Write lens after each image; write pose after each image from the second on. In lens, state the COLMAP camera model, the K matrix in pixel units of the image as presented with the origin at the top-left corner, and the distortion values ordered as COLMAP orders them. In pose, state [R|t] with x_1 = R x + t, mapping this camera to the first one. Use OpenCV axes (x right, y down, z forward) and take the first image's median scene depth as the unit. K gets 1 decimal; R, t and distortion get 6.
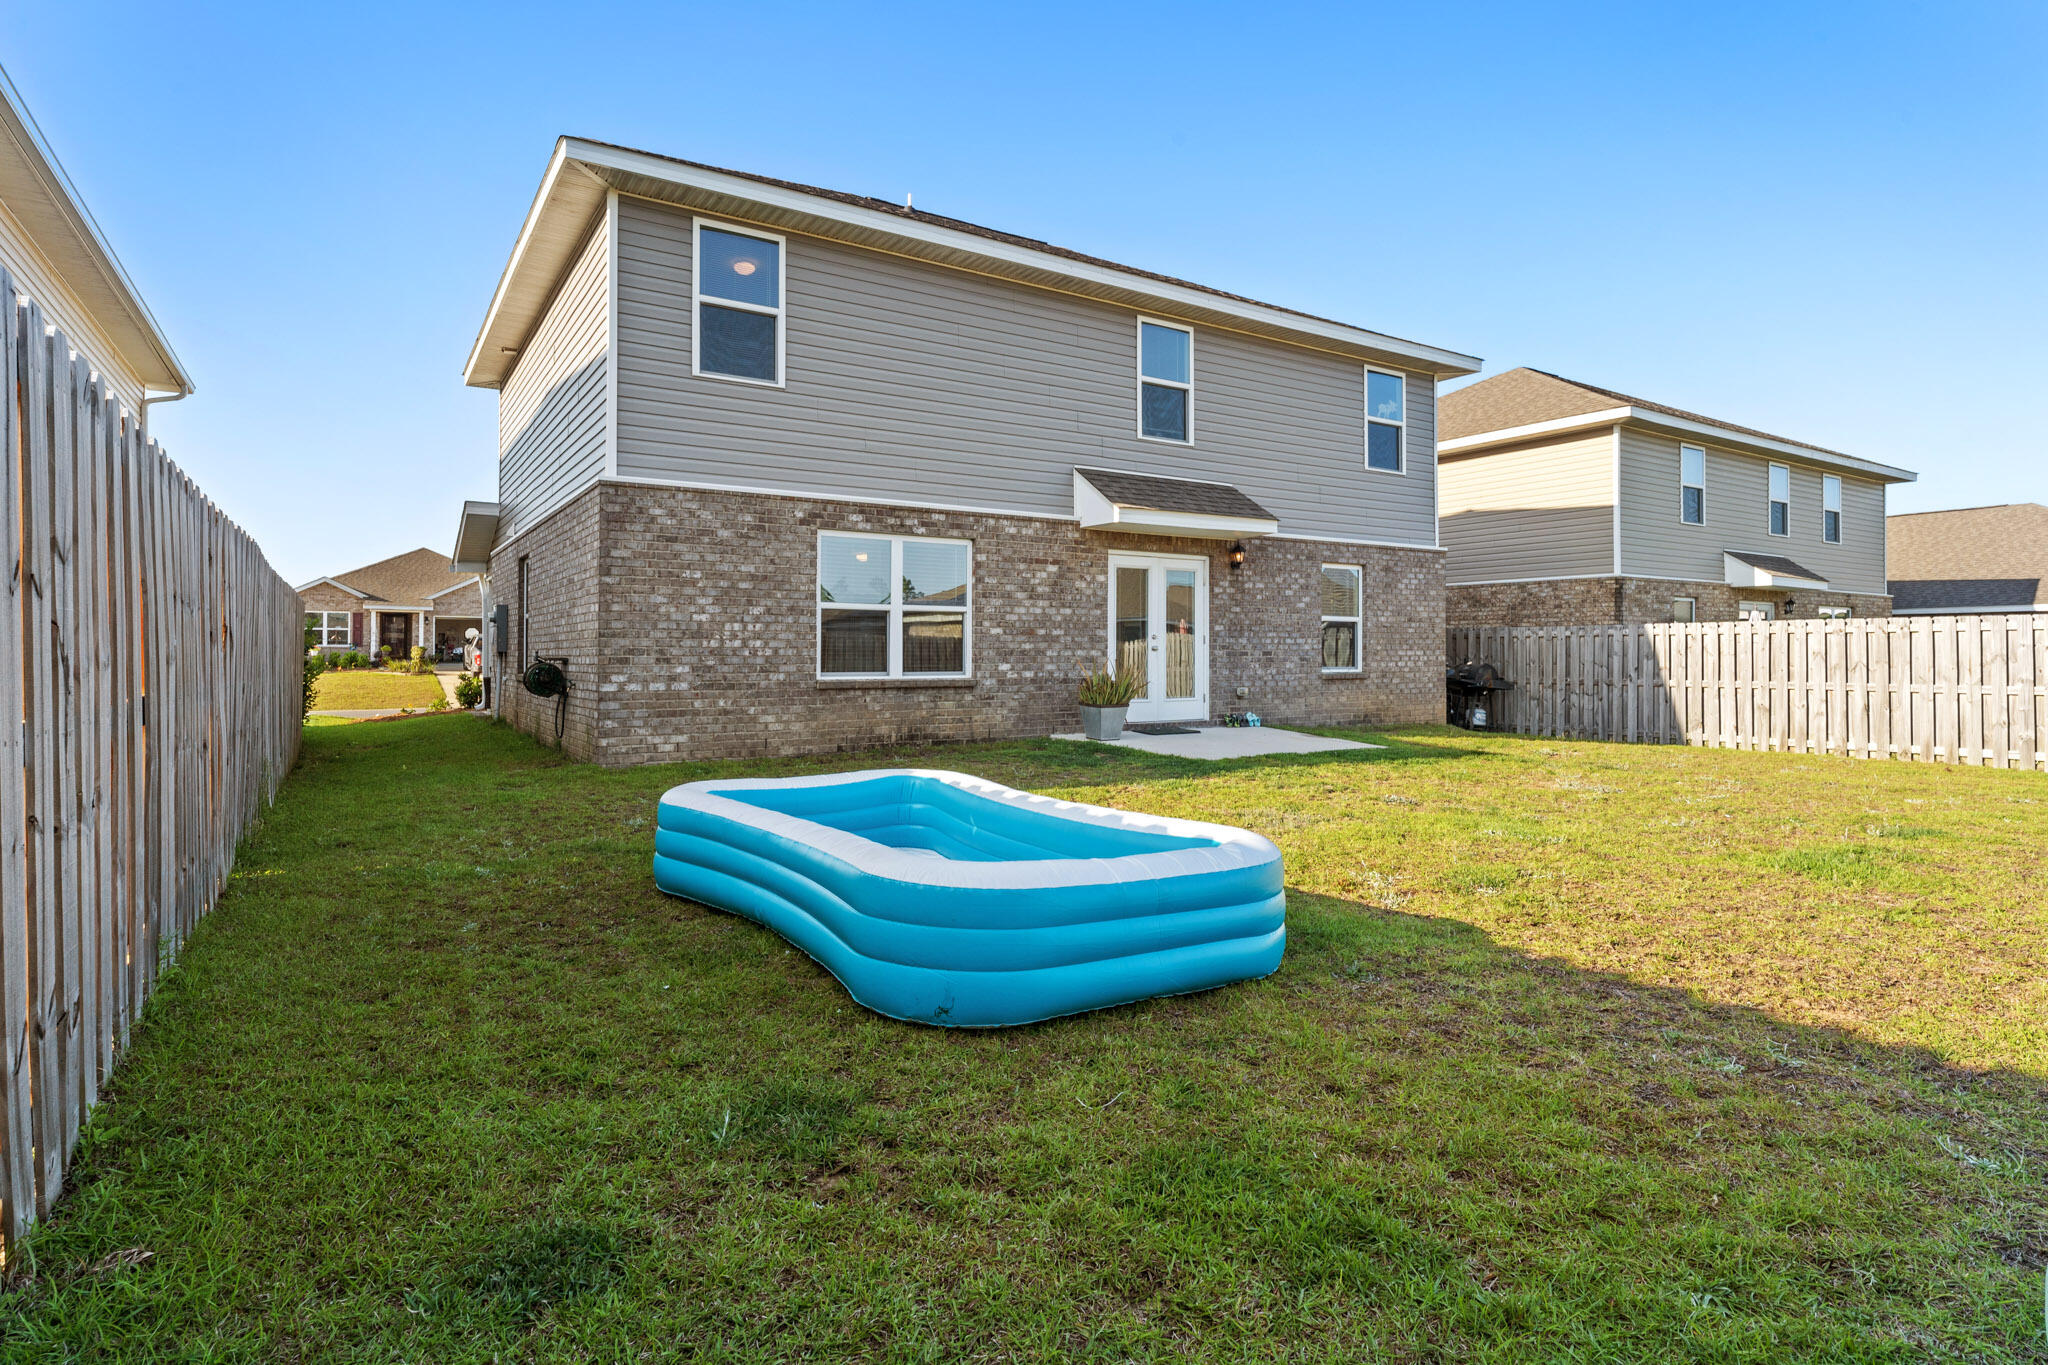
lens RADIAL K [[1082.4, 0, 1030.4], [0, 1082.4, 664.4], [0, 0, 1]] dist [-0.001707, 0.000023]
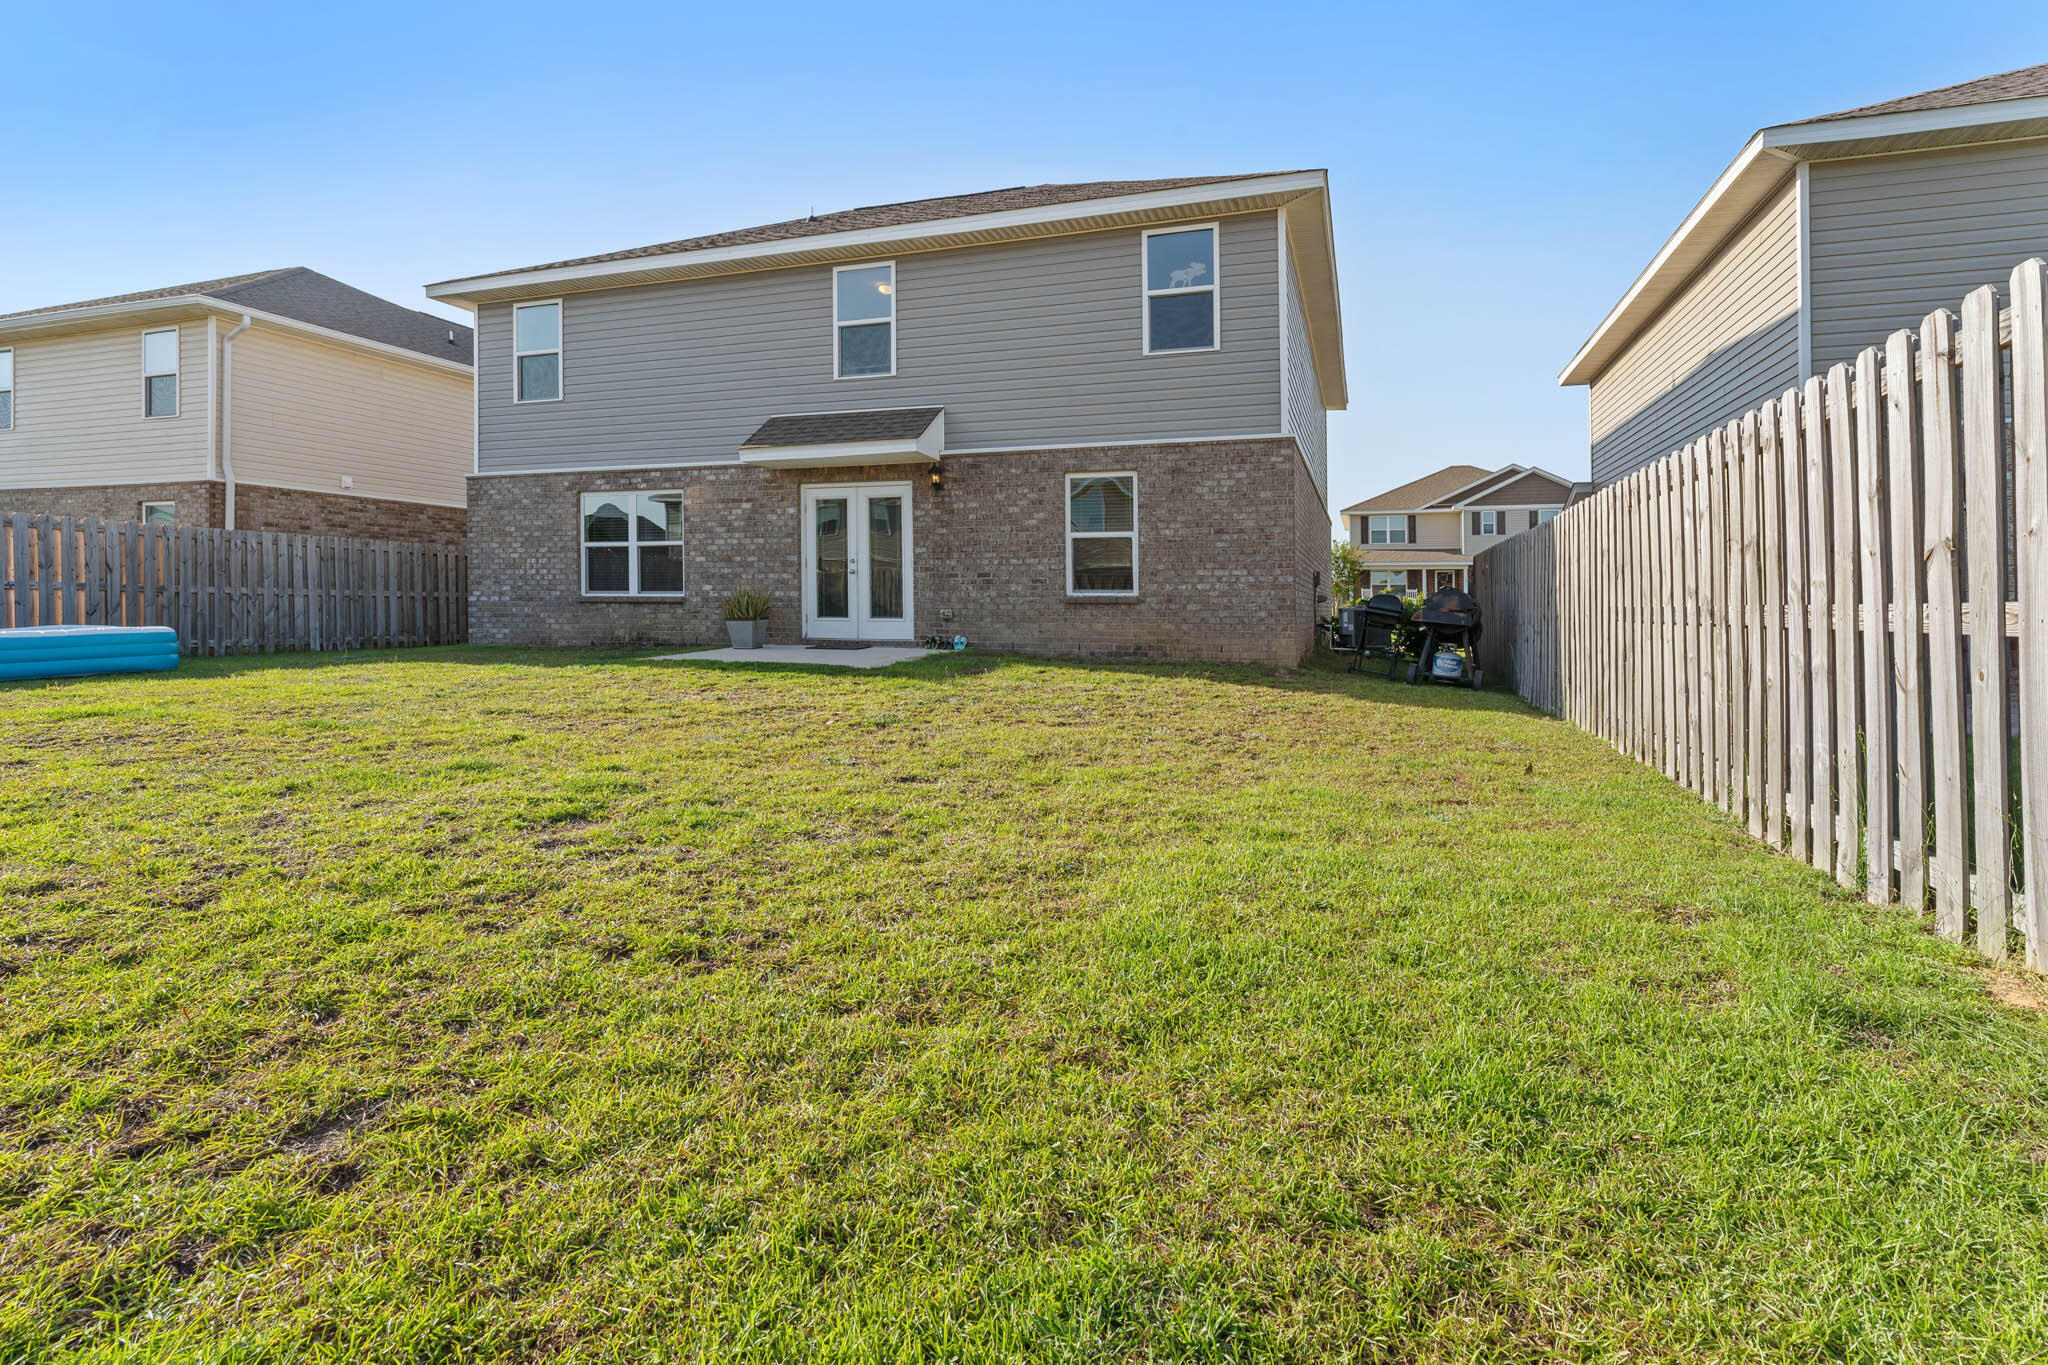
lens RADIAL K [[946.9, 0, 1055.8], [0, 946.9, 609.8], [0, 0, 1]] dist [0.000296, -0.000054]
pose [[0.631965, 0.007423, -0.774961, 1.021219], [-0.010260, 0.999947, 0.001212, 0.021401], [0.774929, 0.007185, 0.632007, 0.587450]]
